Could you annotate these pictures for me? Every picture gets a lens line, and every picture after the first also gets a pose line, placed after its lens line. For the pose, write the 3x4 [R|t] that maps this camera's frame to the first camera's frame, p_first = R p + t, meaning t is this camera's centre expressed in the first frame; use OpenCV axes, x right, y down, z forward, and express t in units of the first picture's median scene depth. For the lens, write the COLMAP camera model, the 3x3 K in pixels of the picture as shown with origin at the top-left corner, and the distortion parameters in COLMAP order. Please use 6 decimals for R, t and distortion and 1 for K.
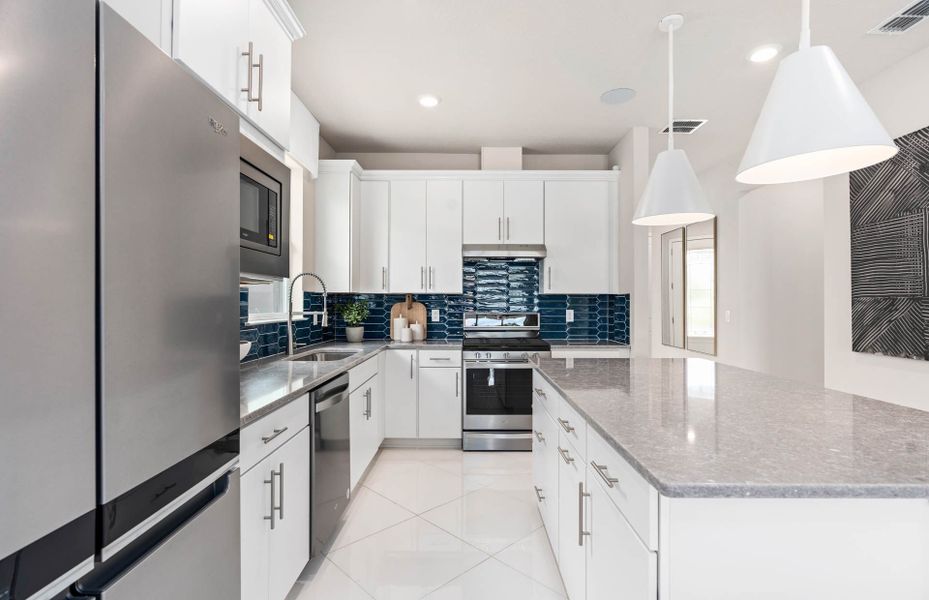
lens RADIAL K [[433.0, 0, 465.2], [0, 433.0, 294.2], [0, 0, 1]] dist [-0.002340, 0.000281]
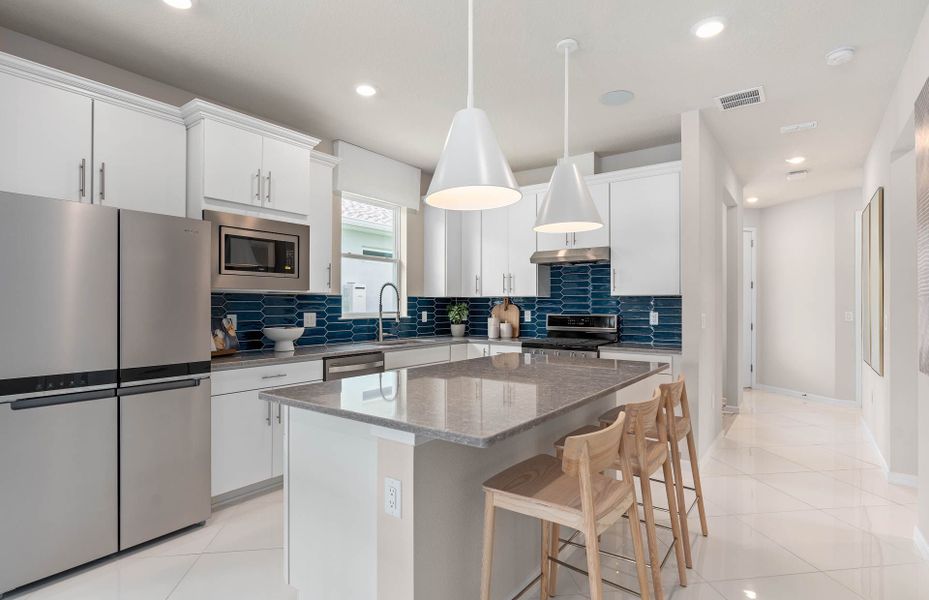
lens RADIAL K [[446.4, 0, 464.5], [0, 446.4, 300.0], [0, 0, 1]] dist [-0.001810, -0.000085]
pose [[0.819669, -0.007178, -0.572792, 0.495767], [0.012691, 0.999904, 0.005631, -0.001375], [0.572696, -0.011884, 0.819682, -0.037877]]
